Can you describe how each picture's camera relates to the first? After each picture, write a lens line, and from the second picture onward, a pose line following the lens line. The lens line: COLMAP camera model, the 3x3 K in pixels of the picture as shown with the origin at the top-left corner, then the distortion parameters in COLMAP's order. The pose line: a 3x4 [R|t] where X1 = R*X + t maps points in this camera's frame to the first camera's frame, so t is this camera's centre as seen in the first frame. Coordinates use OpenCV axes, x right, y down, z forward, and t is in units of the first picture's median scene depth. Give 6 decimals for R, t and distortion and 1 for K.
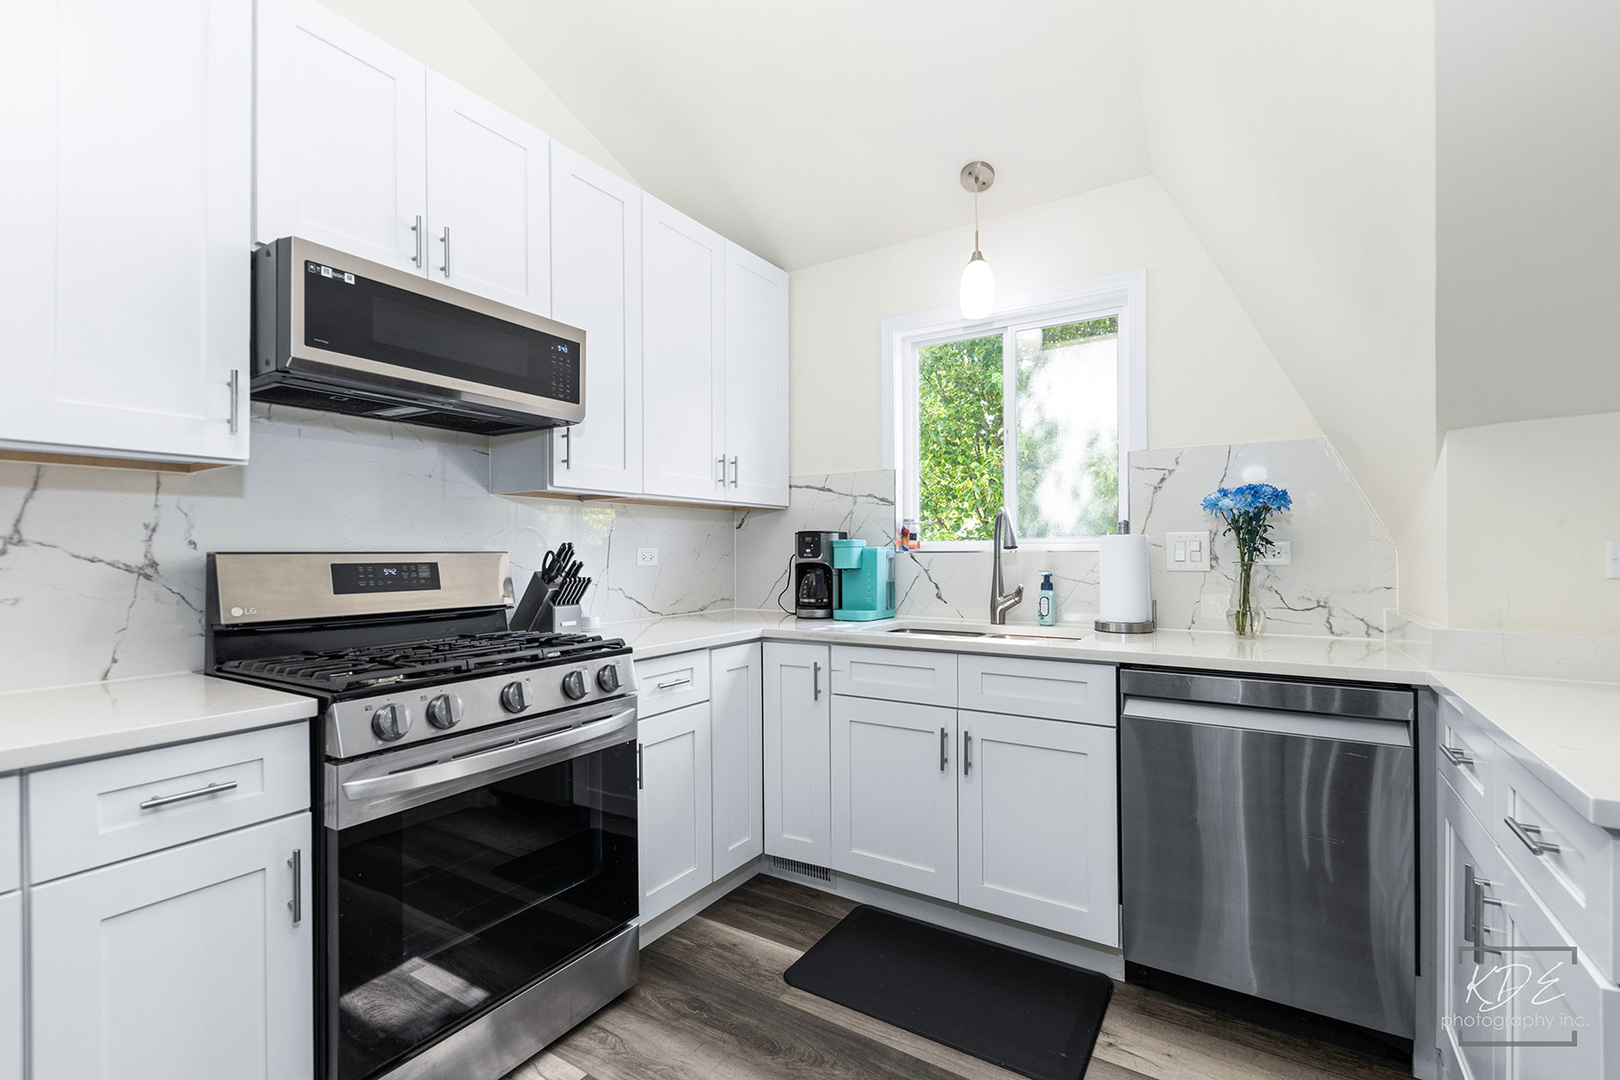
lens RADIAL K [[716.5, 0, 808.4], [0, 716.5, 548.5], [0, 0, 1]] dist [0.012963, -0.000440]
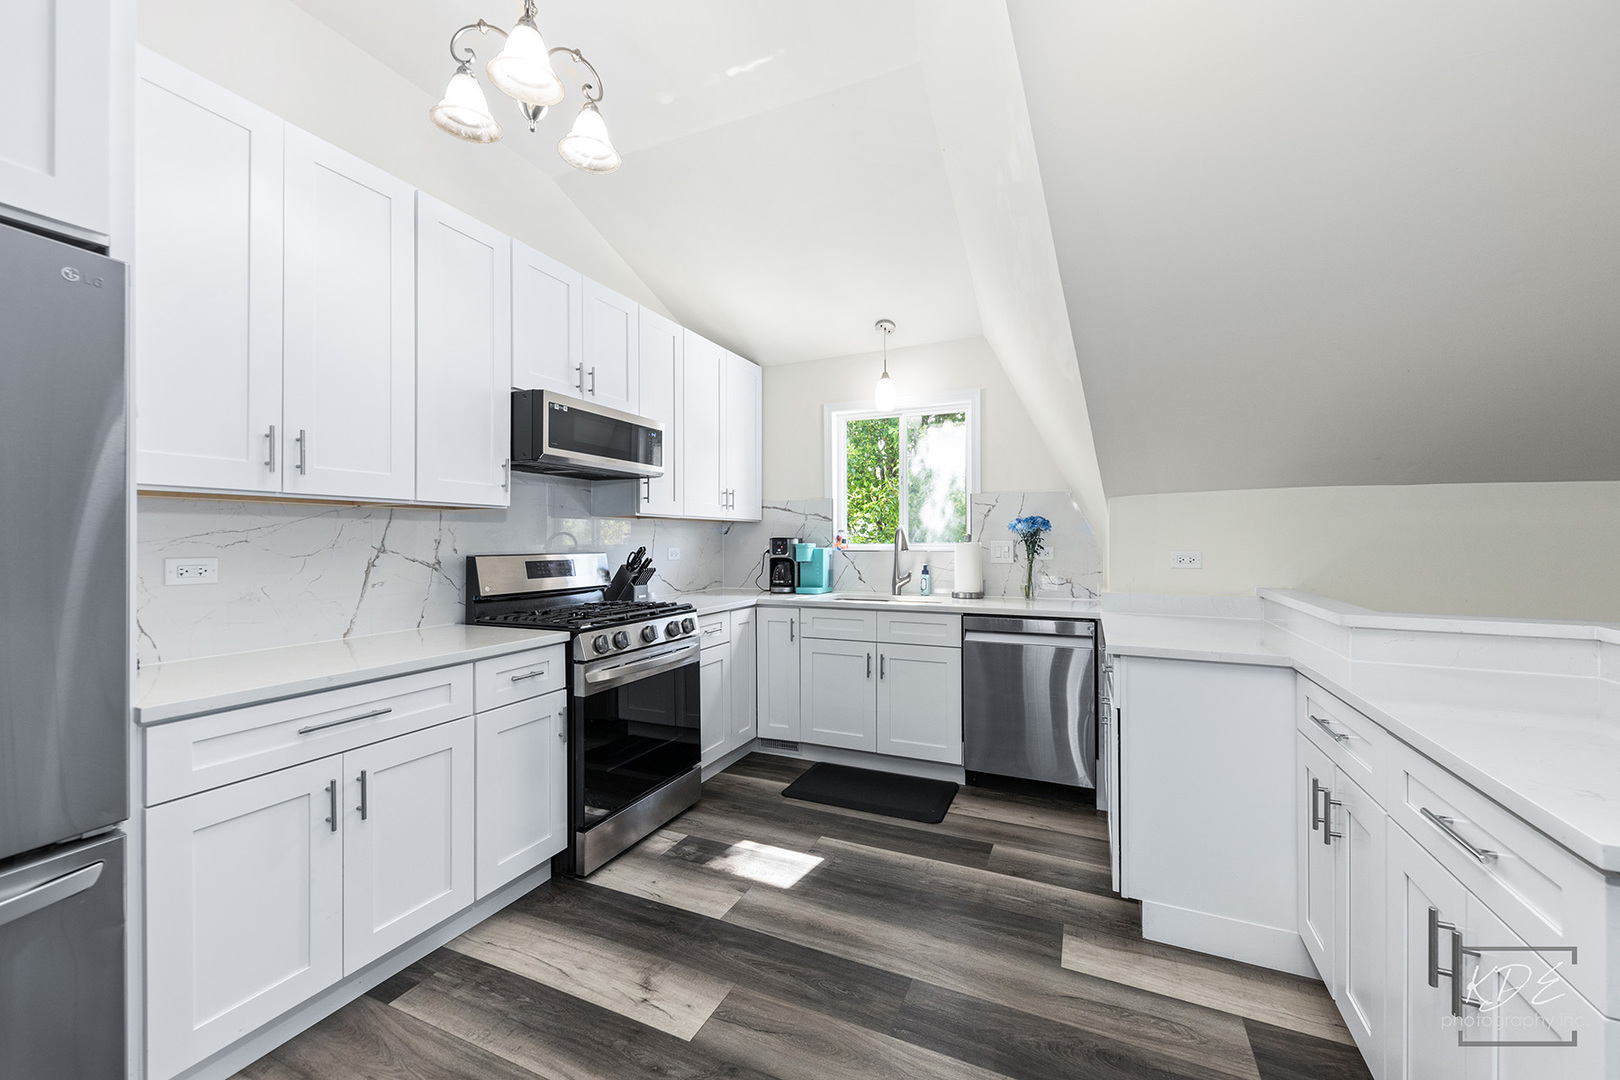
lens RADIAL K [[585.5, 0, 817.5], [0, 585.5, 539.9], [0, 0, 1]] dist [0.001290, 0.000026]
pose [[0.989488, 0.003765, 0.144569, -0.142776], [-0.003597, 0.999993, -0.001426, -0.024522], [-0.144573, 0.000891, 0.989494, -0.395863]]
